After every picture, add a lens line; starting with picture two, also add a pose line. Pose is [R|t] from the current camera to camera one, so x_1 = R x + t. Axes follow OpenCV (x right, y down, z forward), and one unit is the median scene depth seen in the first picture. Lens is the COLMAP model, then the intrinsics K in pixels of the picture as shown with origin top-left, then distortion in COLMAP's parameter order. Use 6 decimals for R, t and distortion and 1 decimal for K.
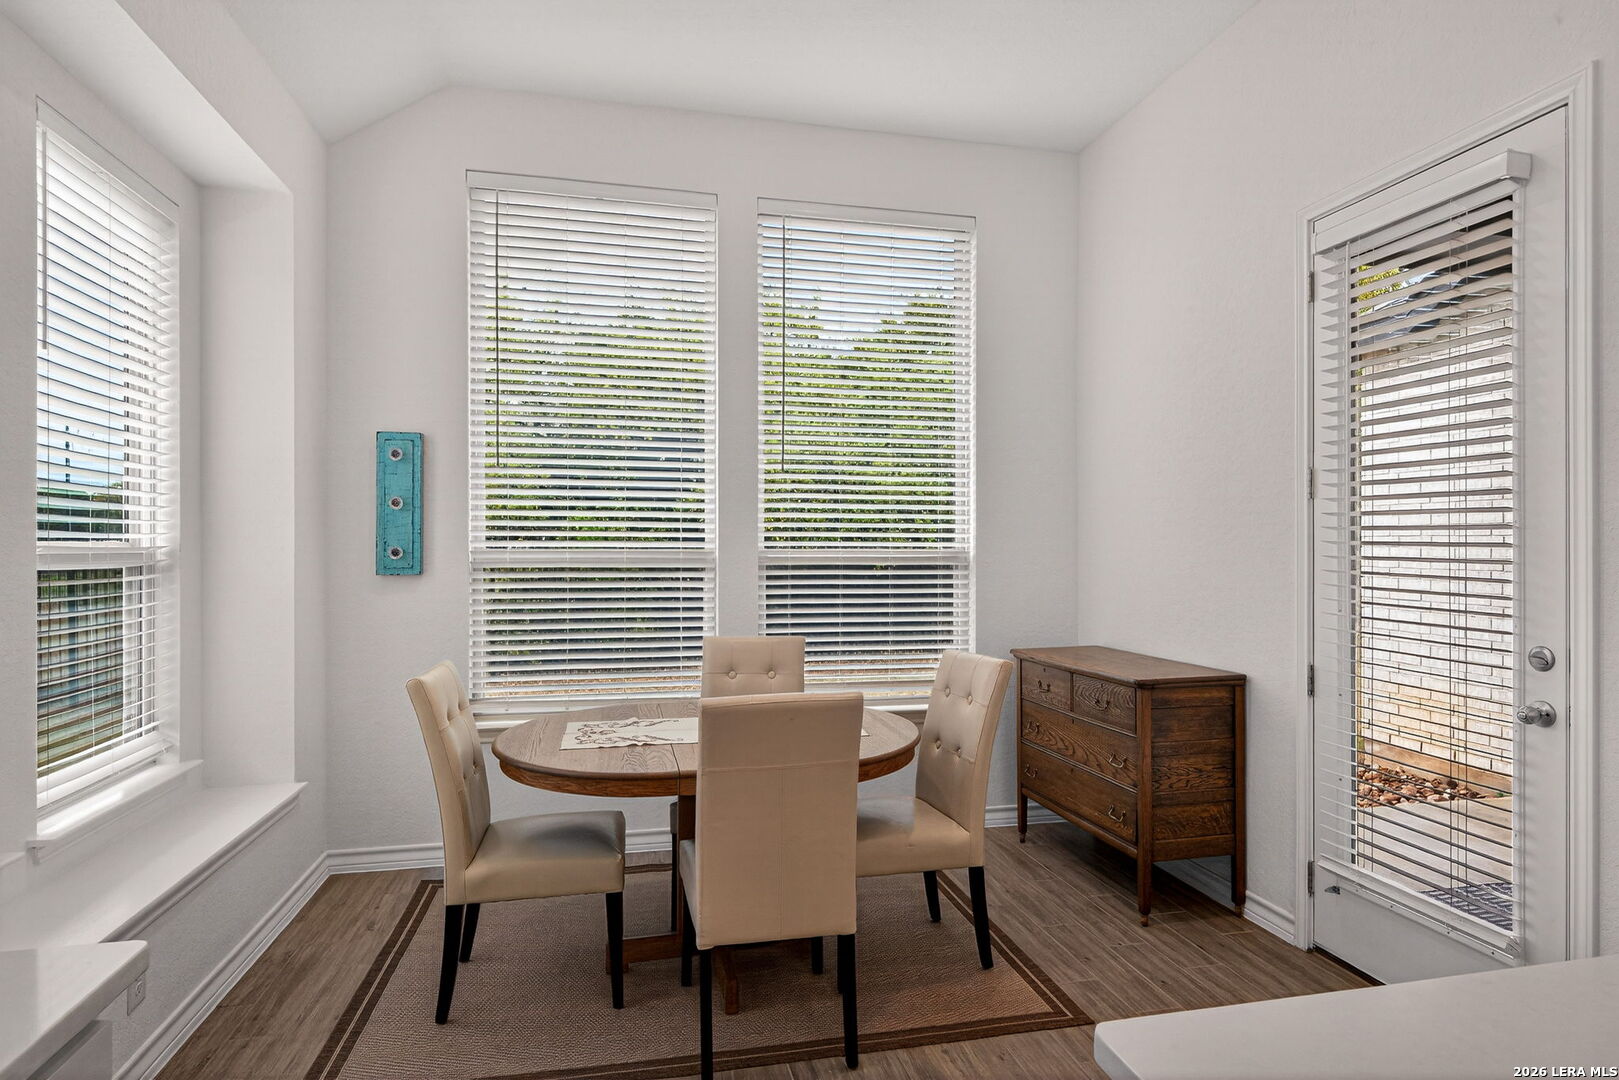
lens RADIAL K [[872.0, 0, 808.9], [0, 872.0, 552.2], [0, 0, 1]] dist [-0.004165, -0.000702]
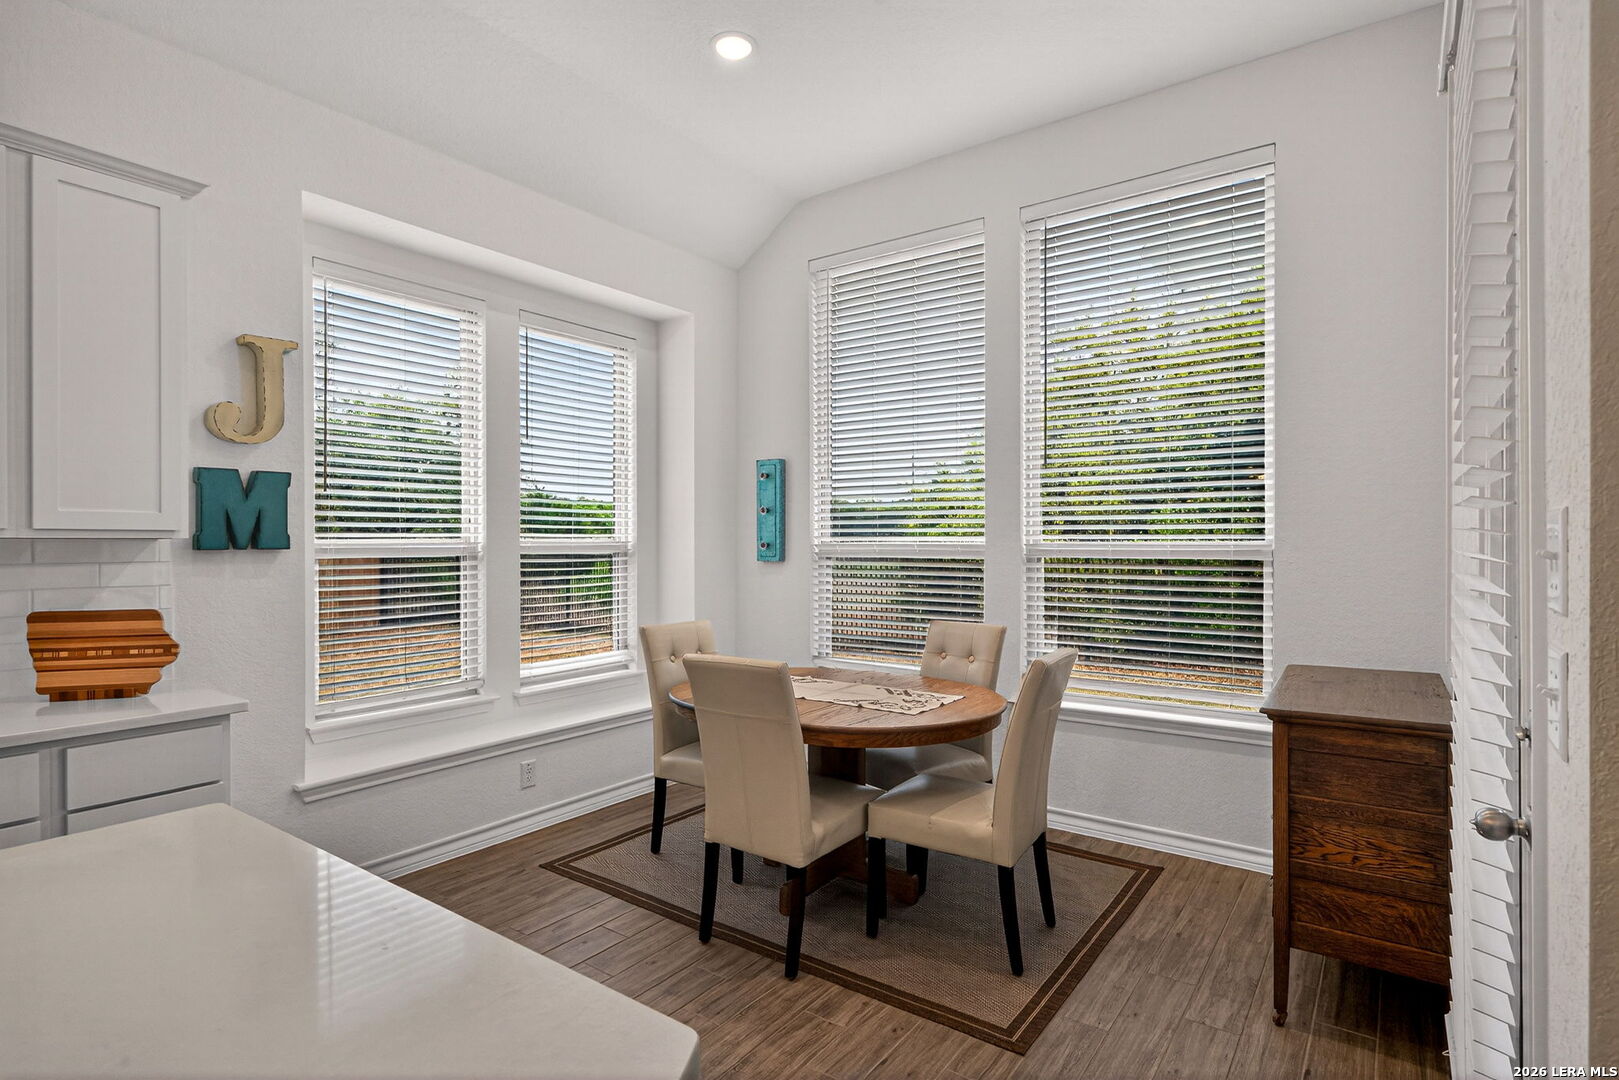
lens RADIAL K [[811.6, 0, 816.1], [0, 811.6, 543.6], [0, 0, 1]] dist [-0.006036, 0.000977]
pose [[0.664187, 0.000050, -0.747566, 0.680849], [-0.001395, 0.999998, -0.001172, -0.000536], [0.747565, 0.001821, 0.664186, 0.218090]]
